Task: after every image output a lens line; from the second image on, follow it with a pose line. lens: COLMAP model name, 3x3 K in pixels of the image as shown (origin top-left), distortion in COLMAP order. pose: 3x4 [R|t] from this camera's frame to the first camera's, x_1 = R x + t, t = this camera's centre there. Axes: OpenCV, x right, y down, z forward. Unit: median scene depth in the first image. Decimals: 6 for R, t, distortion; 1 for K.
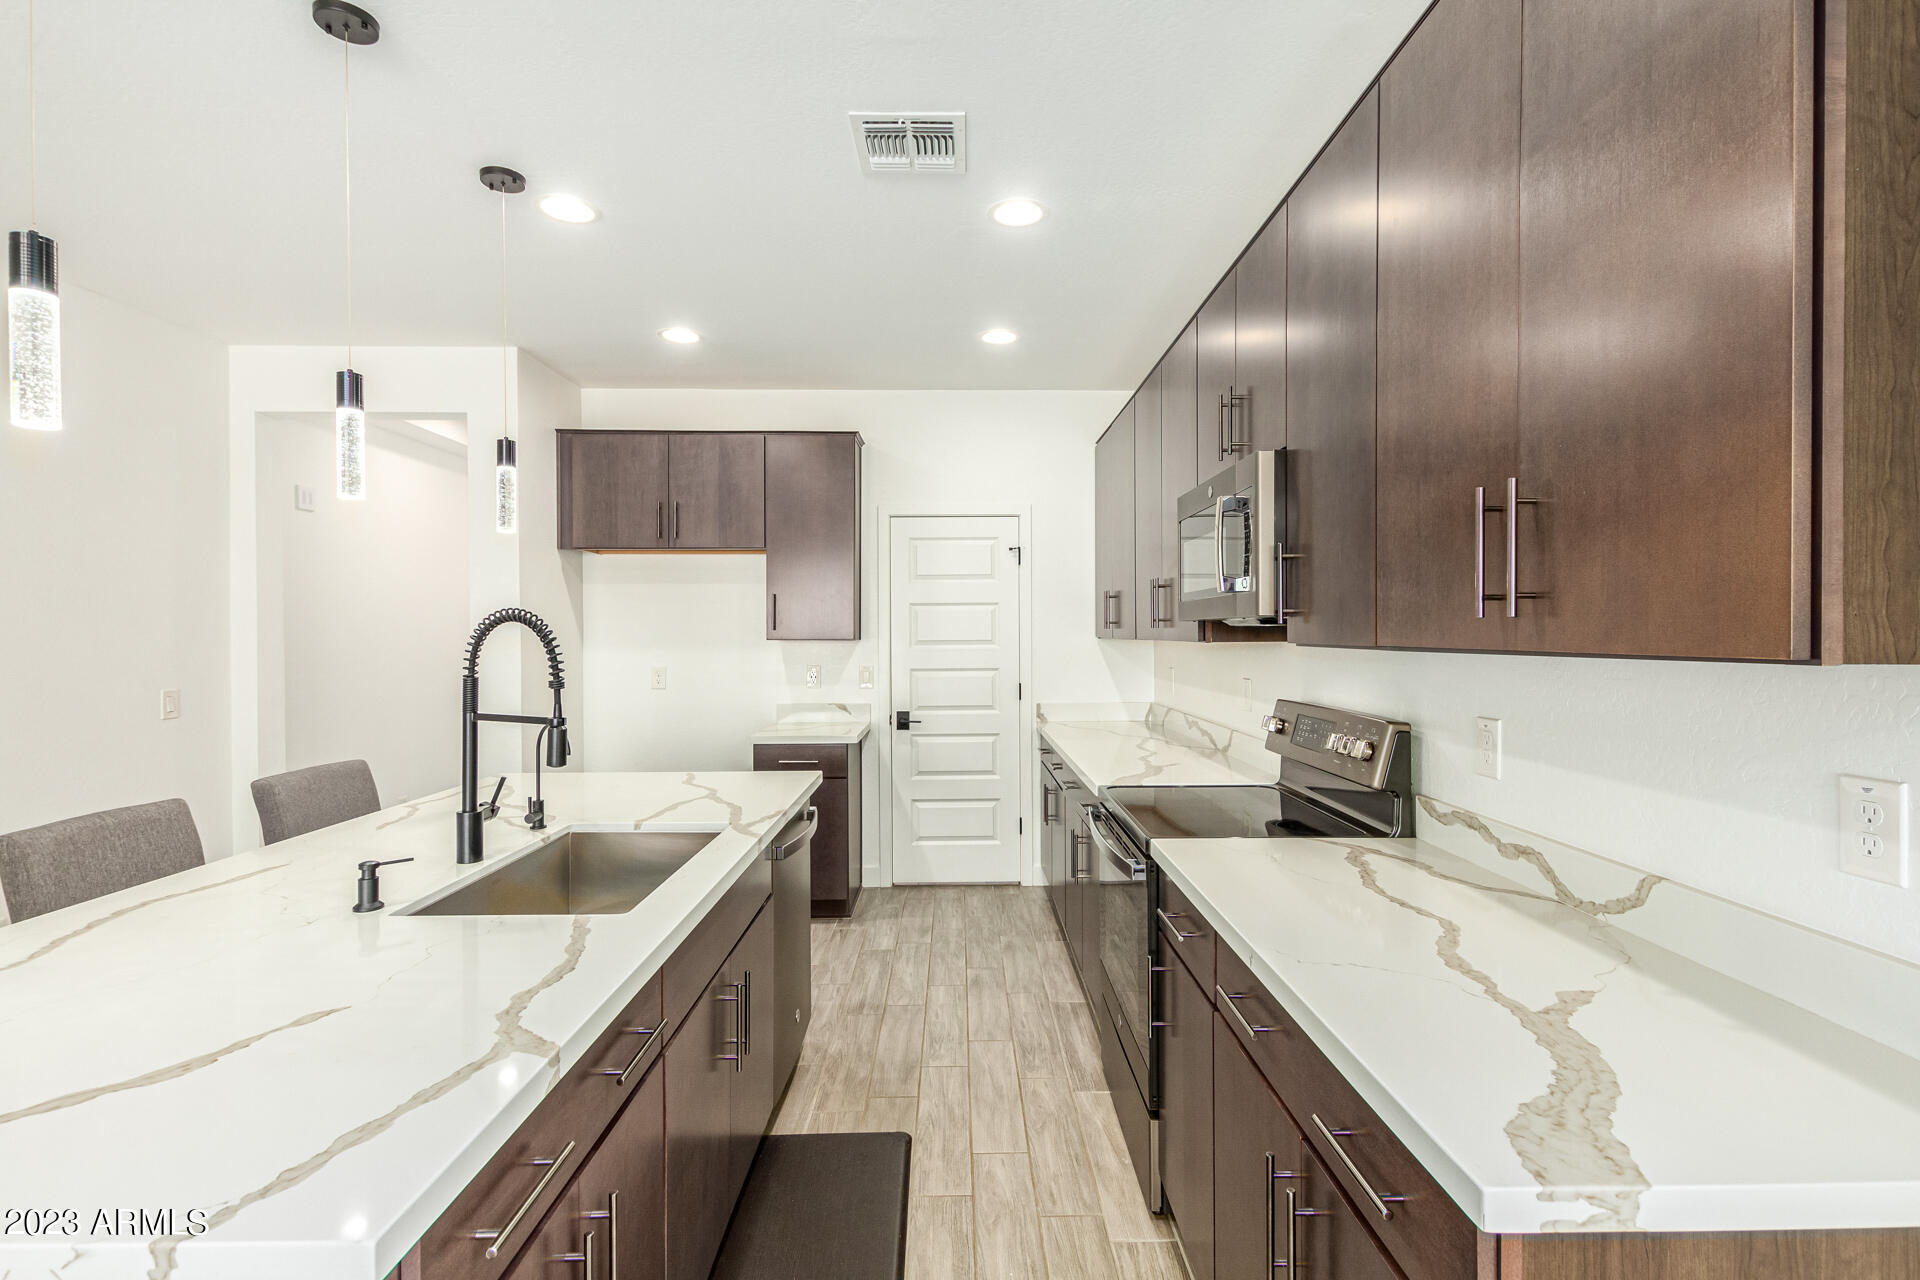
lens RADIAL K [[906.0, 0, 962.4], [0, 906.0, 631.1], [0, 0, 1]] dist [0.007203, 0.000276]
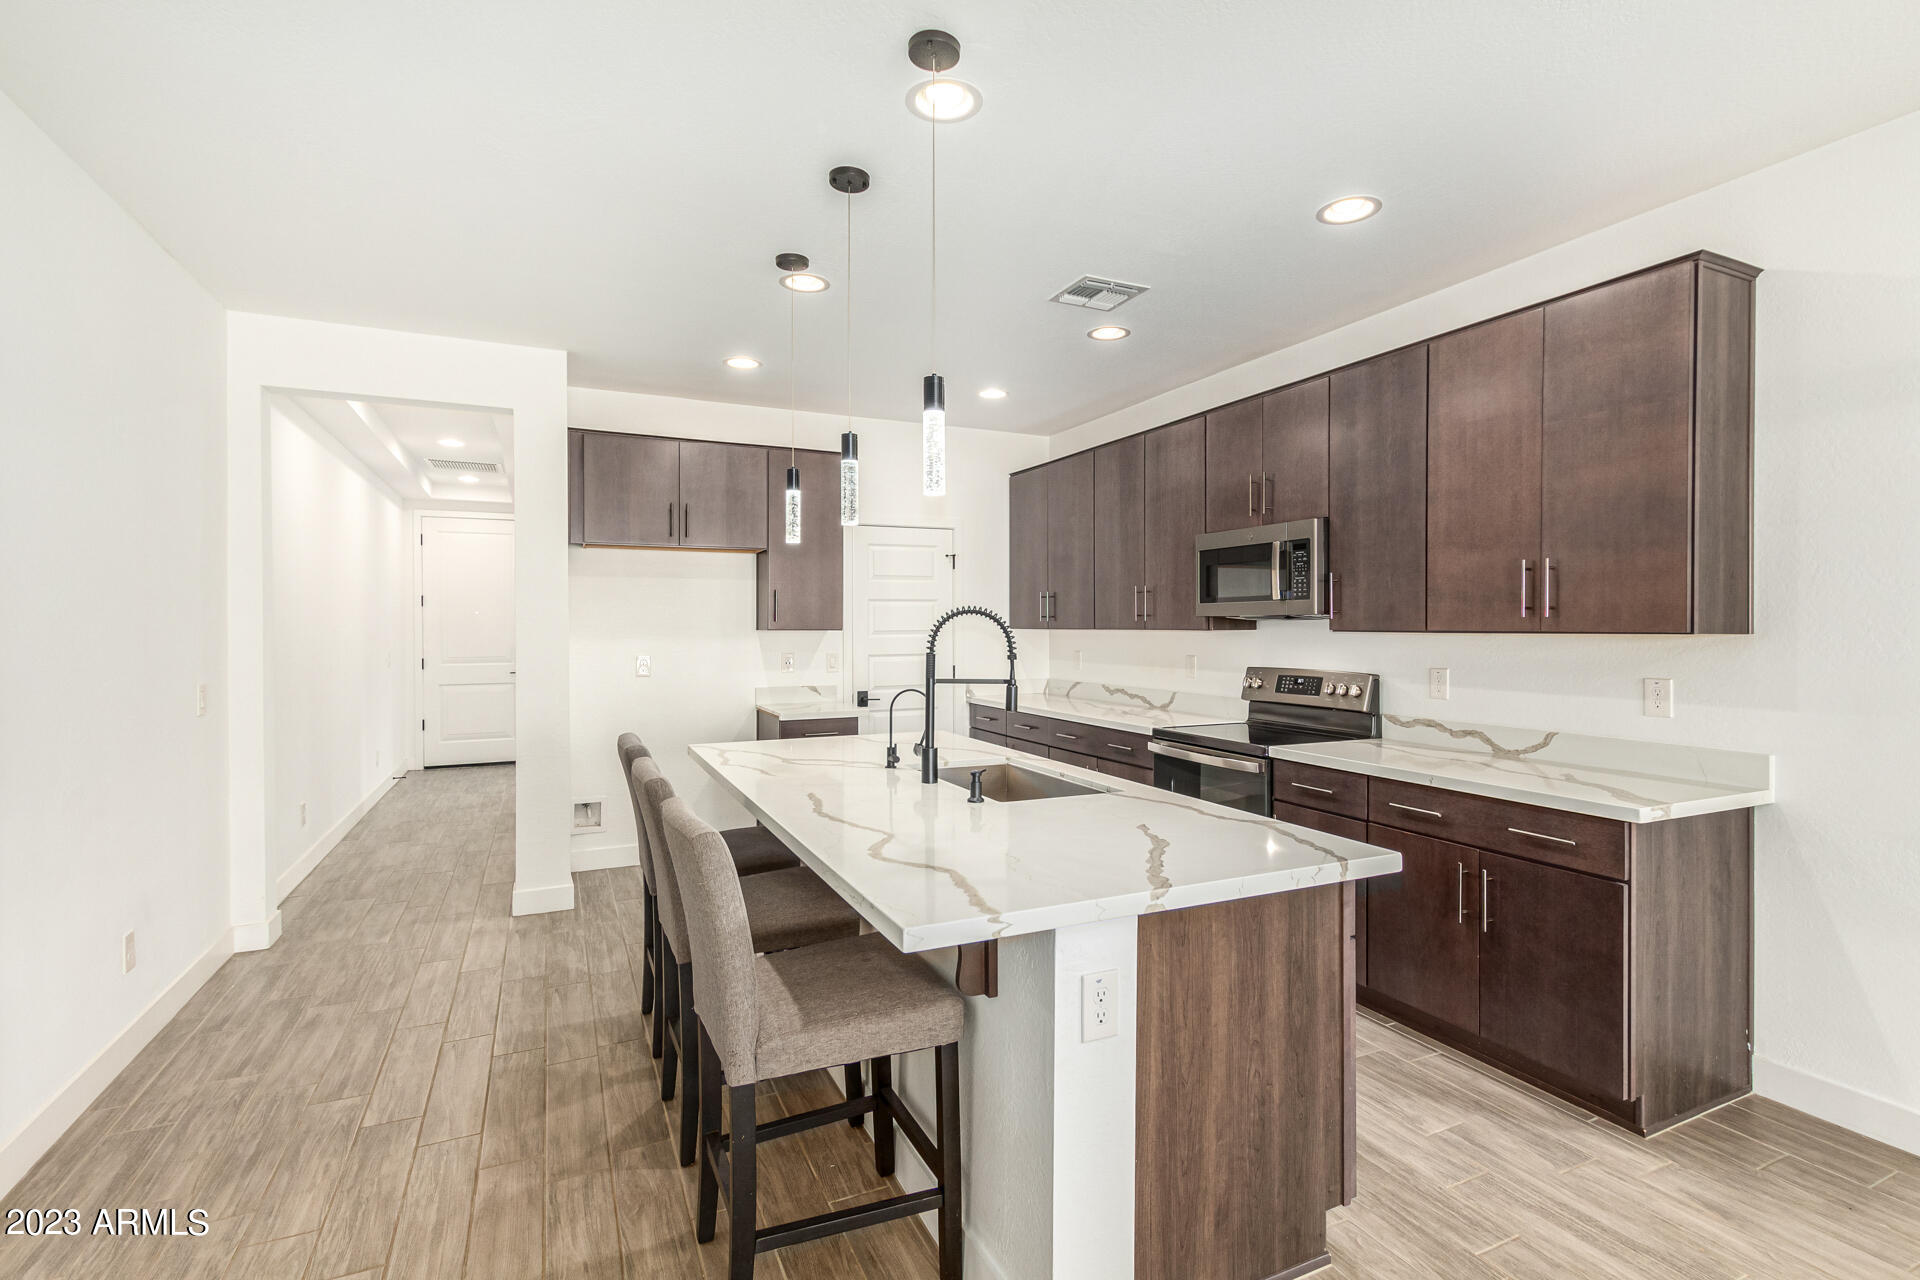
lens RADIAL K [[906.0, 0, 970.4], [0, 906.0, 640.9], [0, 0, 1]] dist [0.007203, 0.000276]
pose [[0.913270, -0.005688, 0.407314, -0.974769], [-0.002069, 0.999825, 0.018600, 0.003153], [-0.407349, -0.017829, 0.913099, -0.305733]]
